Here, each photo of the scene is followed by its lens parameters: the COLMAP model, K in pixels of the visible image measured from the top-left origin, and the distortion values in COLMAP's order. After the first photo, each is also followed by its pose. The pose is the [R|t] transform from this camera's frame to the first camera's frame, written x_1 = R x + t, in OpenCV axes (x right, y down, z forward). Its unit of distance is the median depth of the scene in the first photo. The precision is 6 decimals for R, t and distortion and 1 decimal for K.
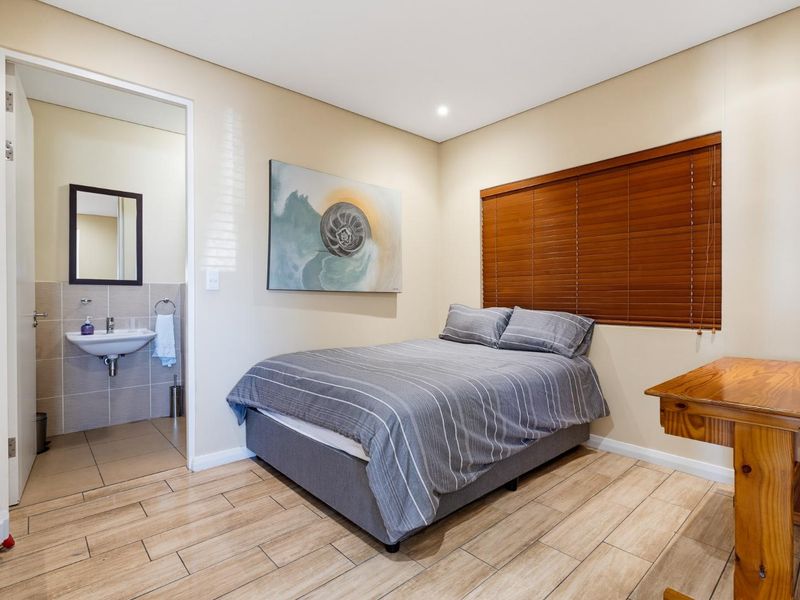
lens RADIAL K [[414.3, 0, 393.6], [0, 414.3, 298.8], [0, 0, 1]] dist [-0.023835, 0.000619]
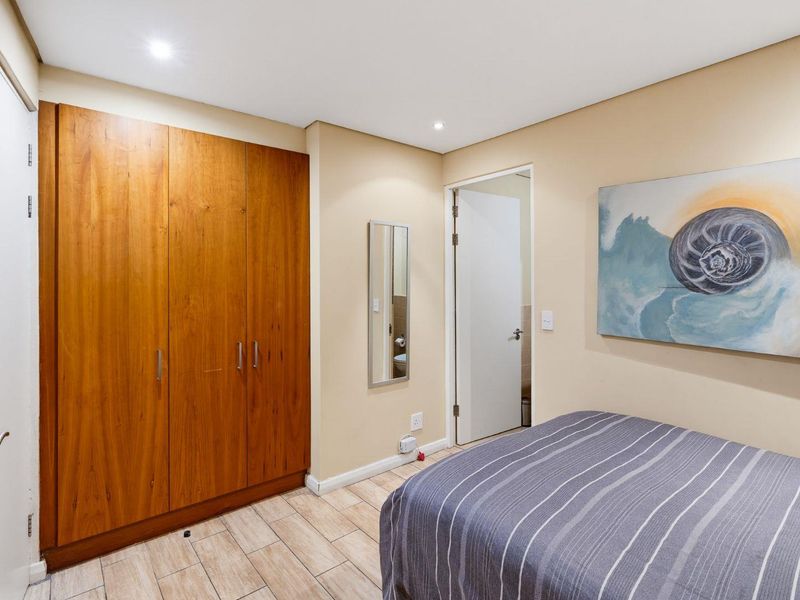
lens RADIAL K [[414.3, 0, 393.6], [0, 414.3, 298.8], [0, 0, 1]] dist [-0.023835, 0.000619]
pose [[-0.046435, 0.035601, -0.998287, 0.543794], [-0.011827, 0.999275, 0.036186, -0.112991], [0.998851, 0.013487, -0.045981, 0.539706]]
